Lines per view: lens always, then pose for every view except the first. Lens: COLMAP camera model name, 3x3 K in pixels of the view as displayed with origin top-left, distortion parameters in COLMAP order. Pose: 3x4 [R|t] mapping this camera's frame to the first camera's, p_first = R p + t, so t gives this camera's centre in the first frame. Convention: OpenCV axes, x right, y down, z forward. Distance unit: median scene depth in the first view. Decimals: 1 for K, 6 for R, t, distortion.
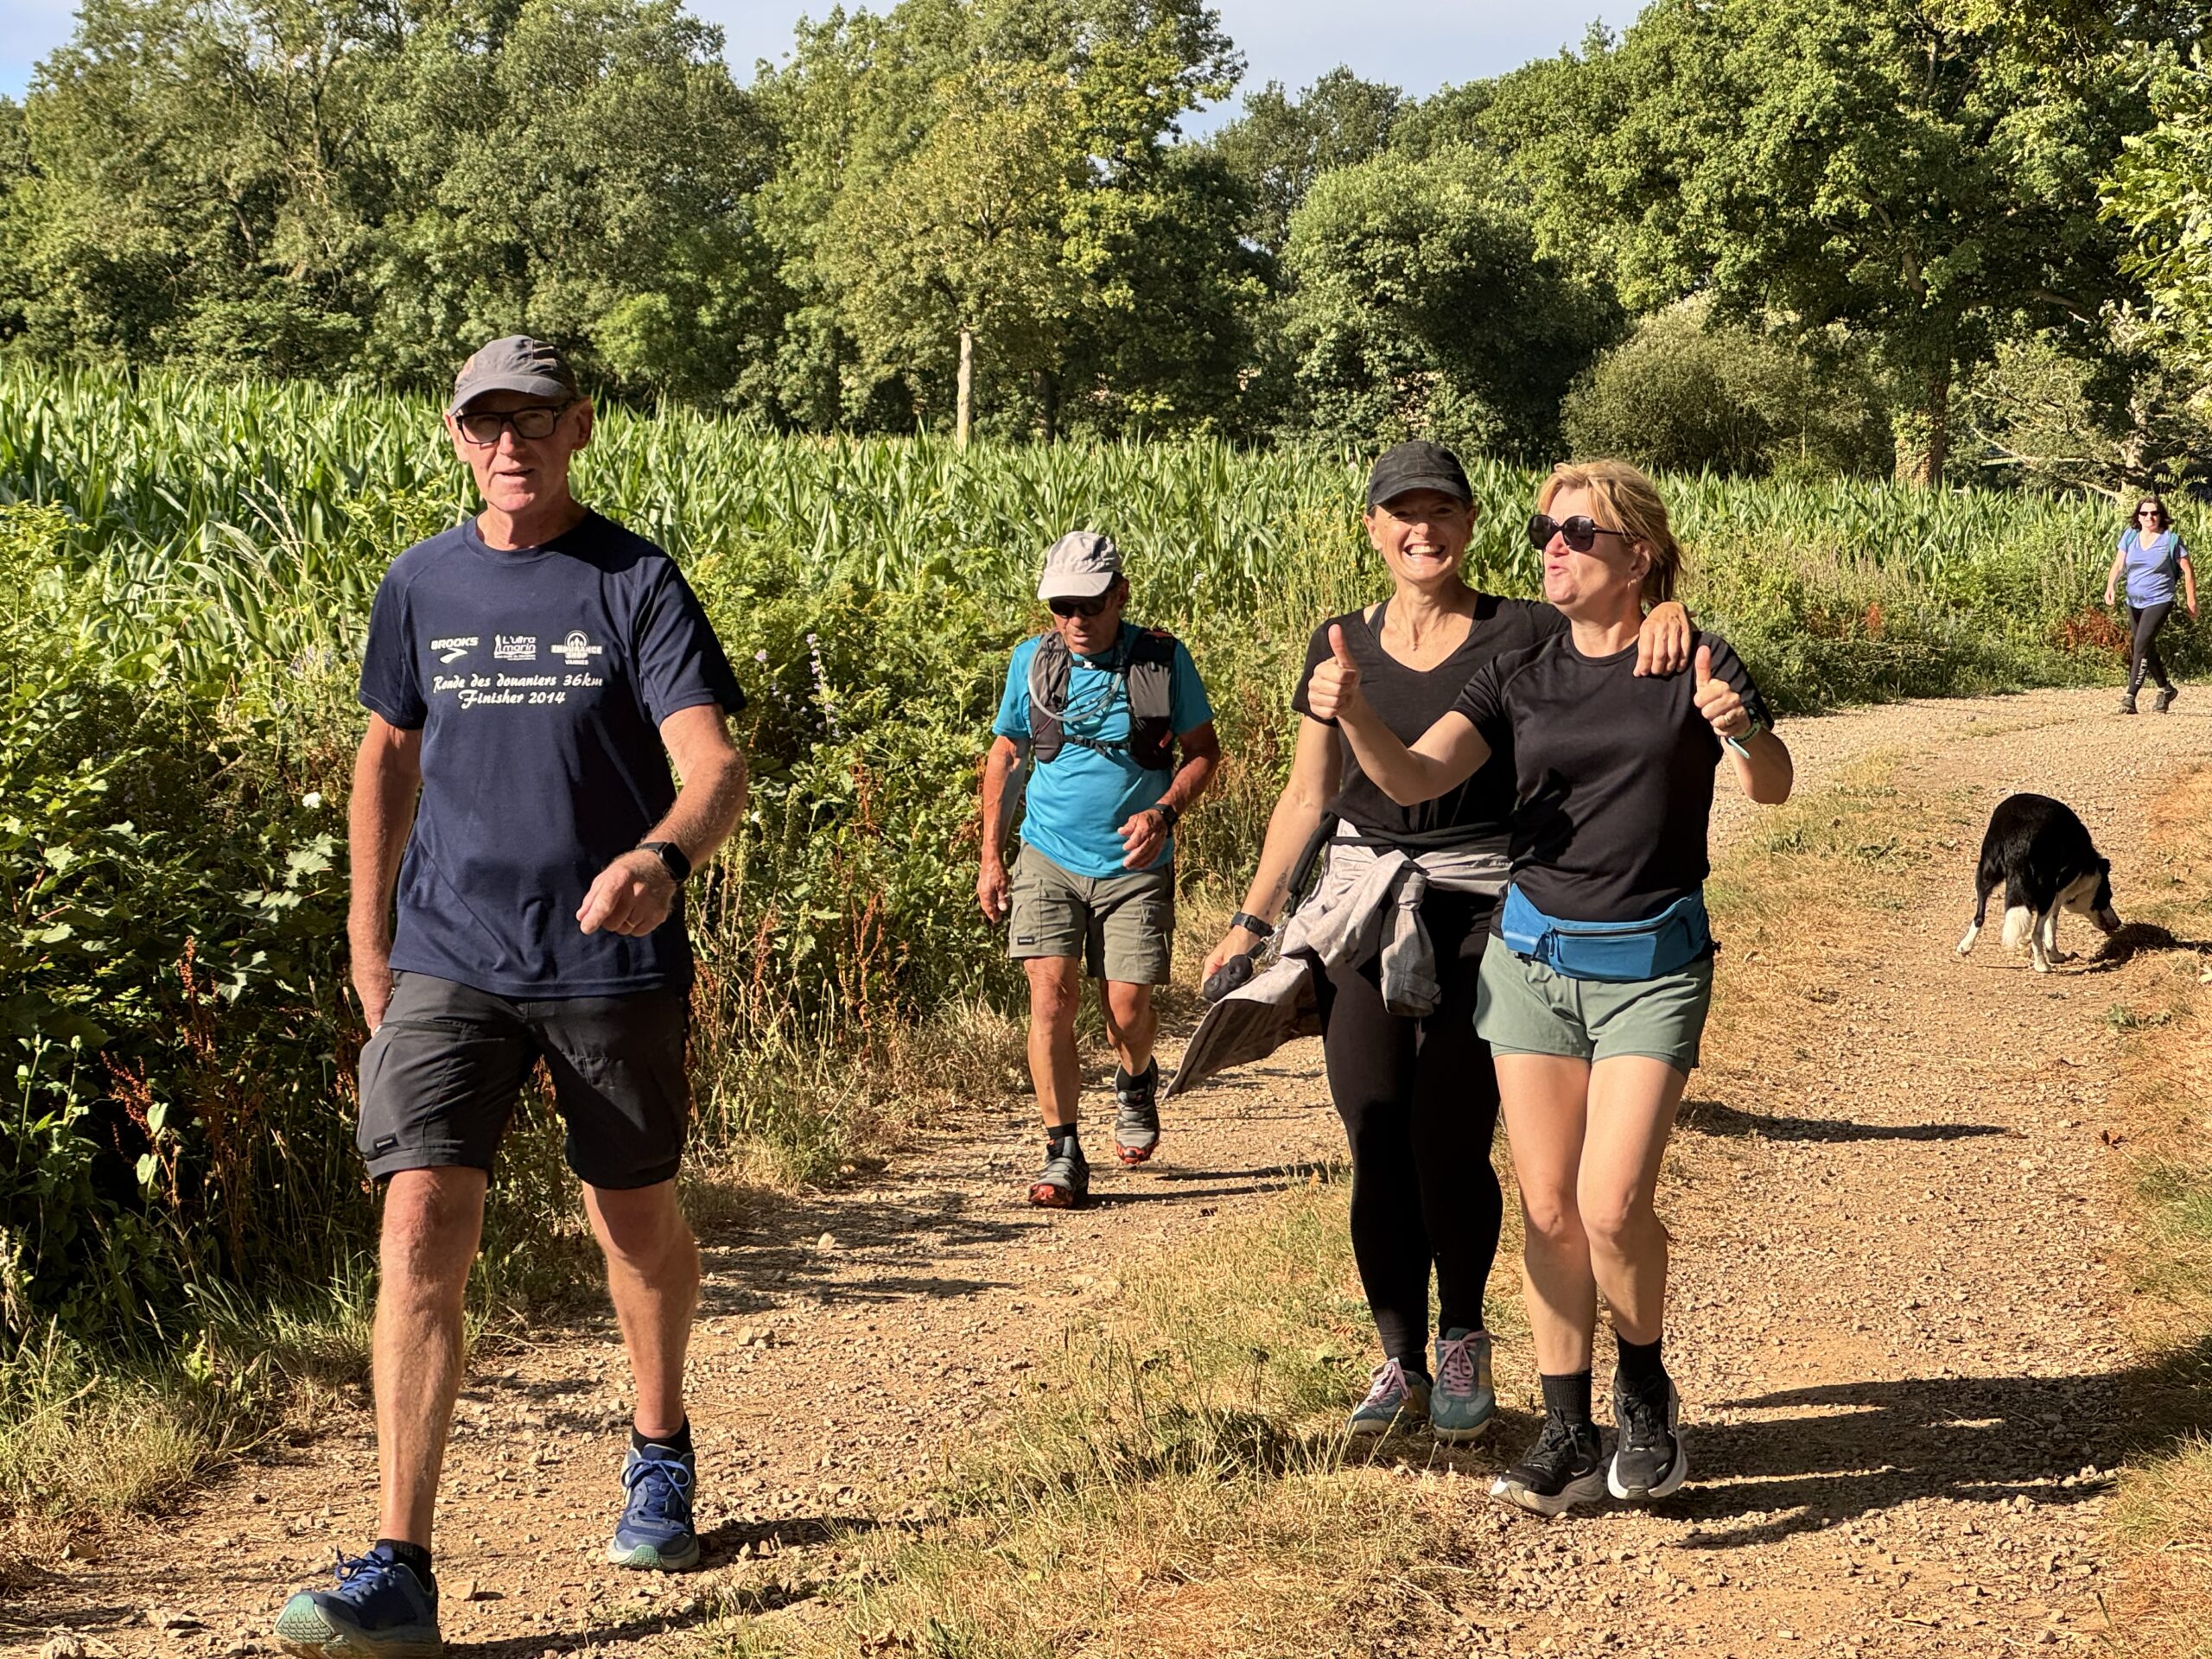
lens RADIAL K [[4969.8, 0, 1077.4], [0, 4969.8, 829.1], [0, 0, 1]] dist [0.026322, 3.028571]
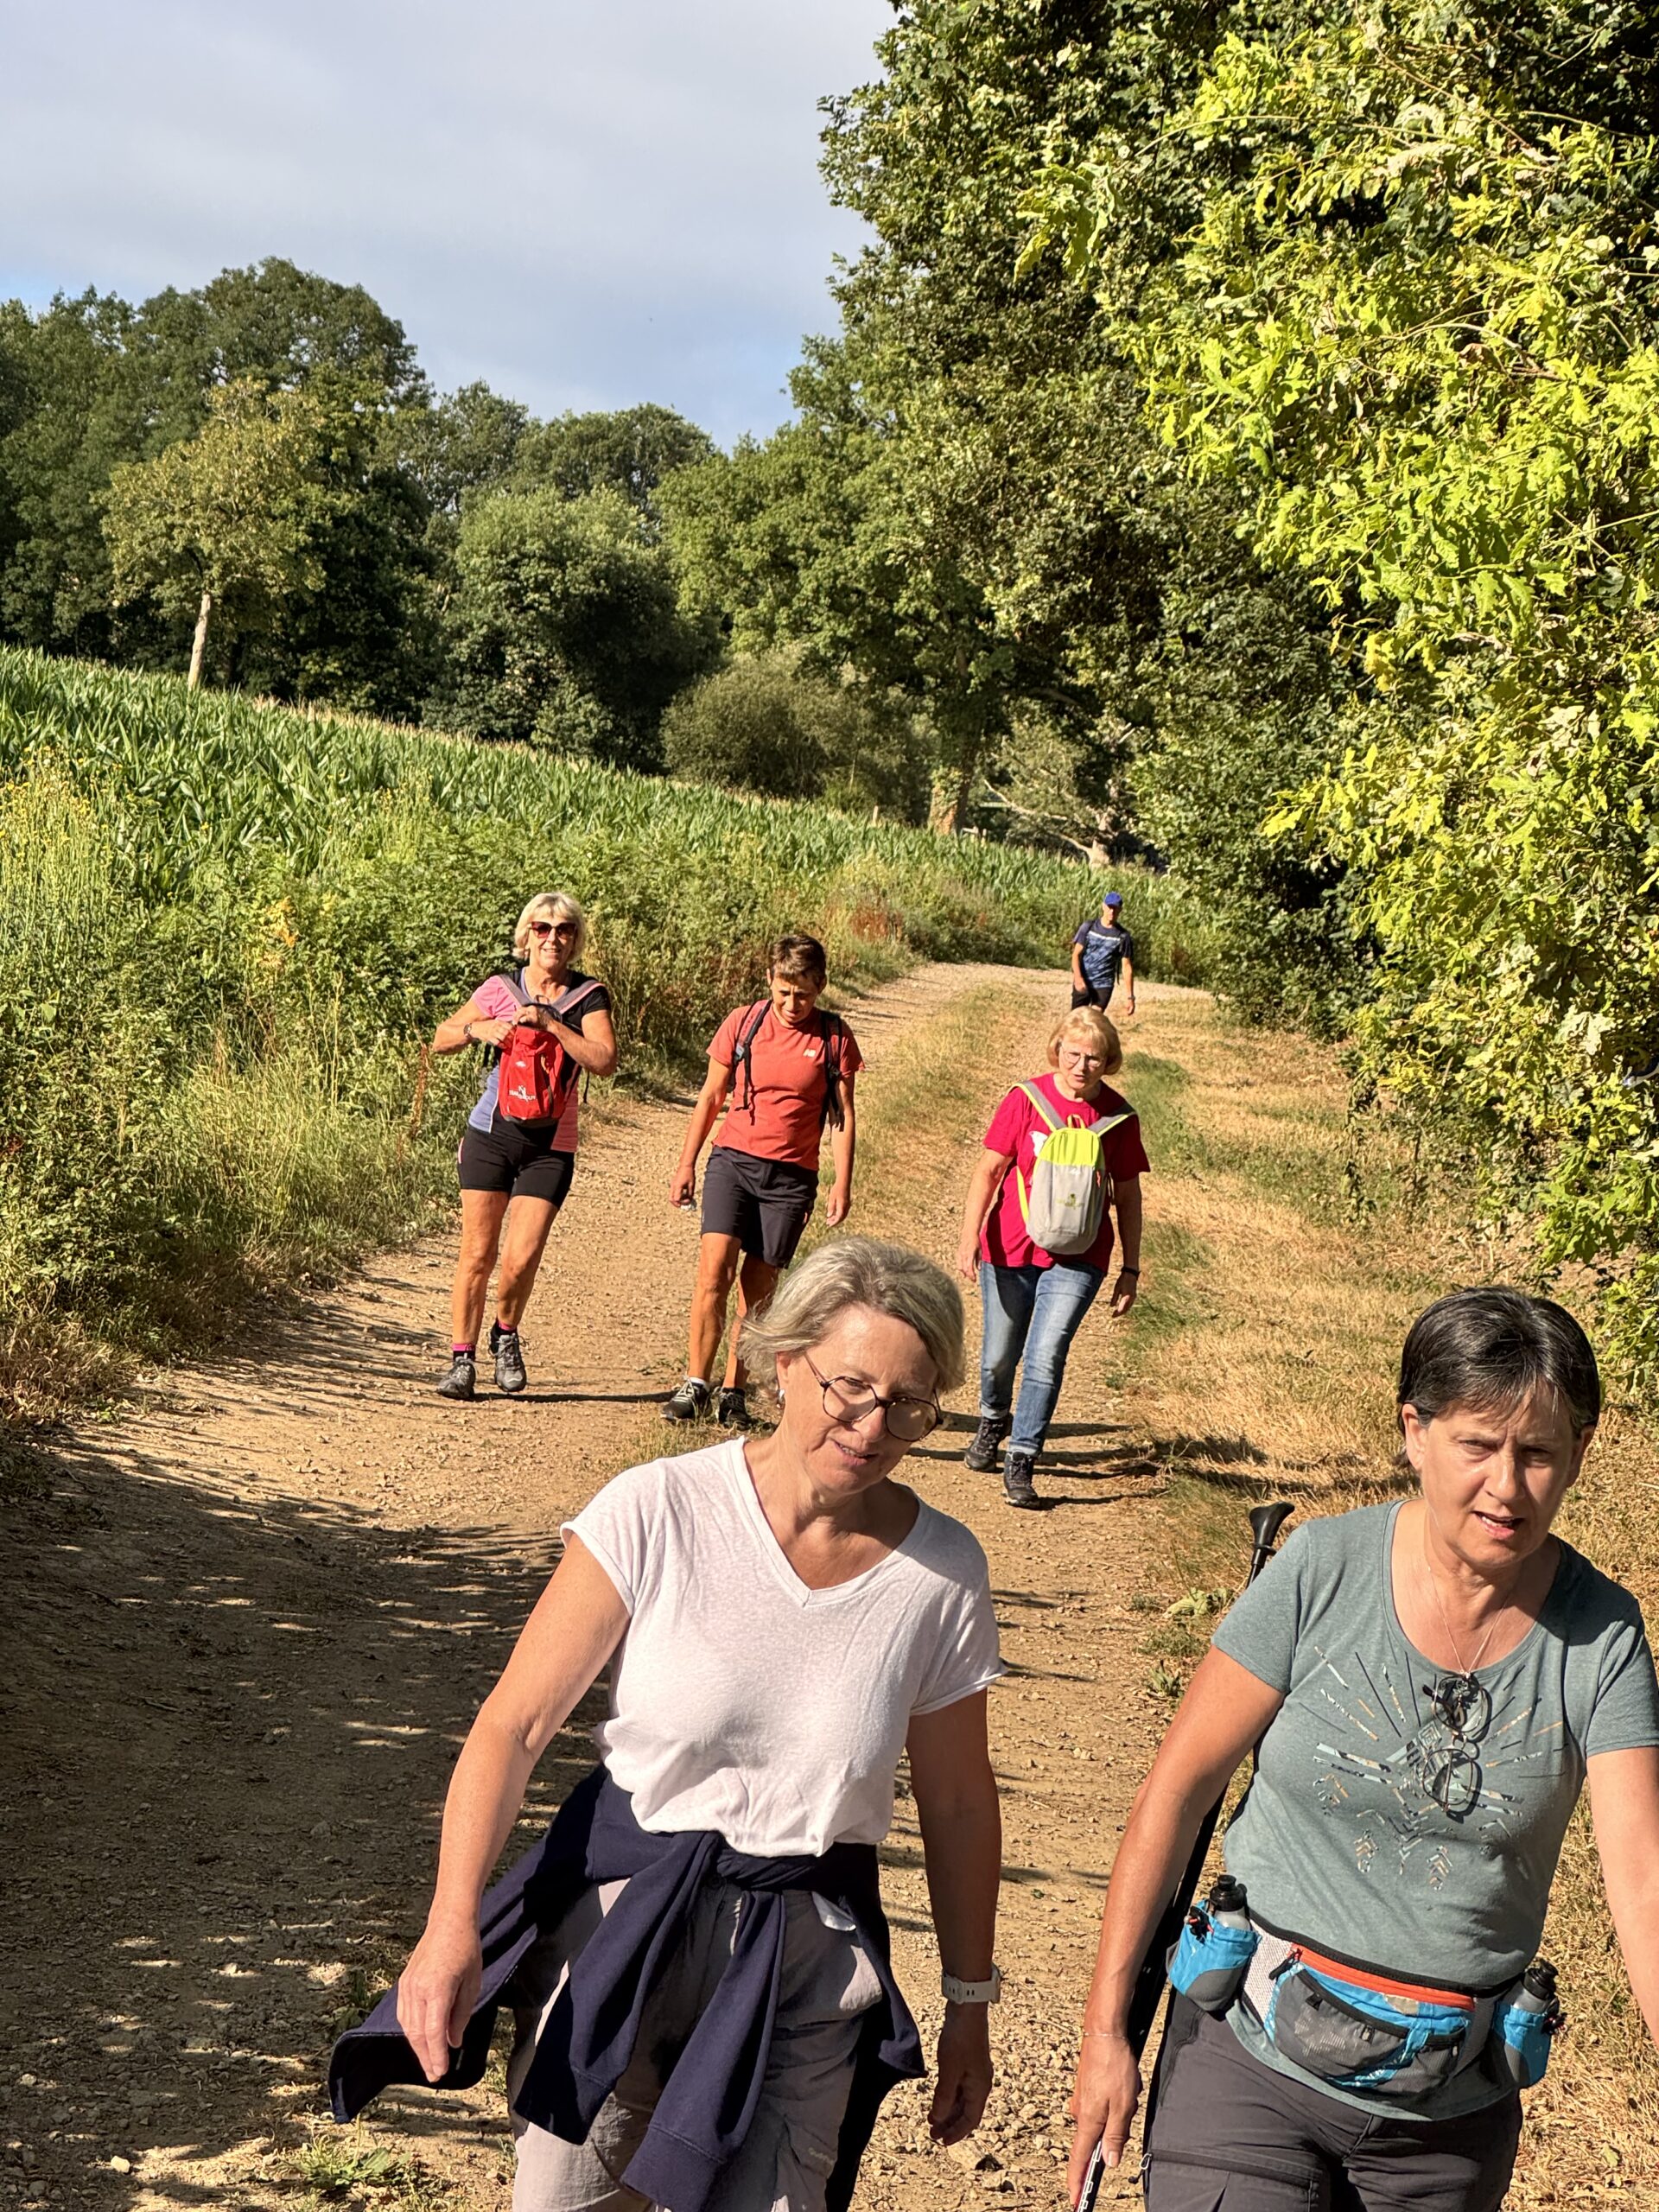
lens RADIAL K [[5532.2, 0, 989.6], [0, 5532.2, 1216.6], [0, 0, 1]] dist [0.145693, 1.933911]
pose [[0.973036, 0.118218, 0.198053, -0.088748], [-0.121938, 0.992515, 0.006648, 0.020299], [-0.195784, -0.030619, 0.980169, -0.394518]]
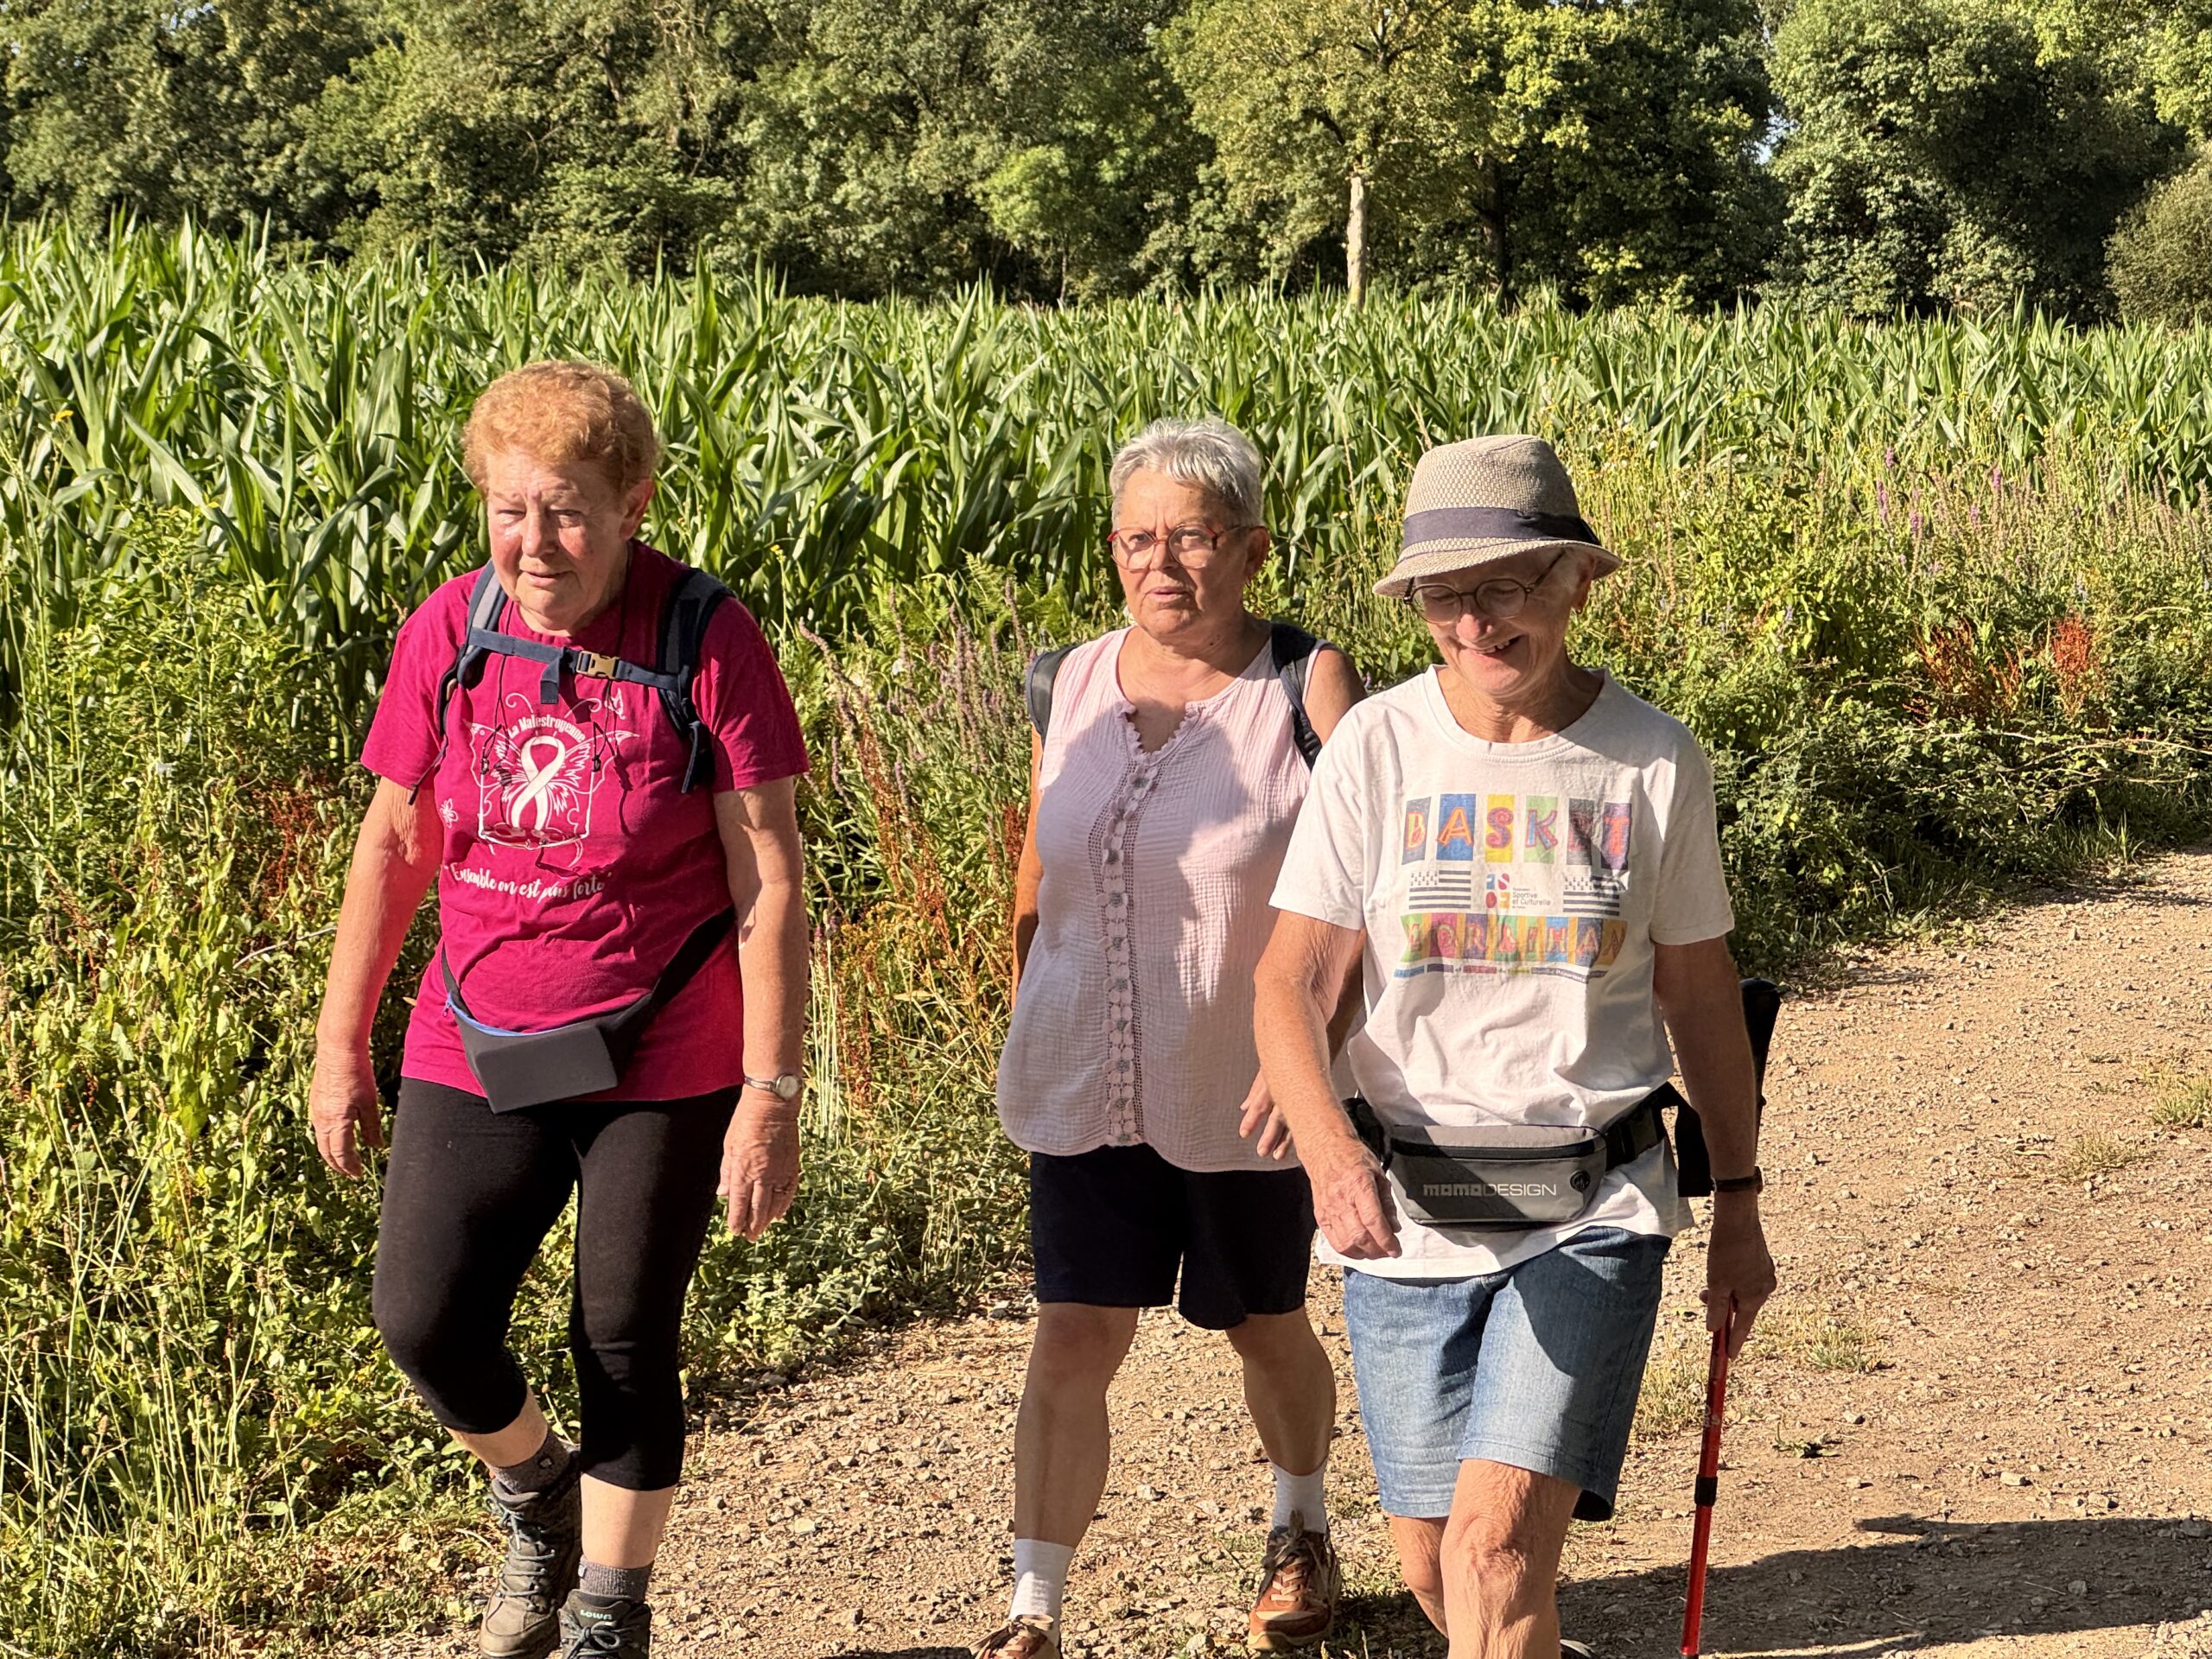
lens RADIAL K [[4620.9, 0, 1106.0], [0, 4620.9, 829.5], [0, 0, 1]] dist [0.060143, 1.539876]
pose [[0.989423, -0.001742, -0.145049, 0.048886], [0.006269, 0.999507, 0.030758, -0.013949], [0.144924, -0.031342, 0.988946, 0.216824]]
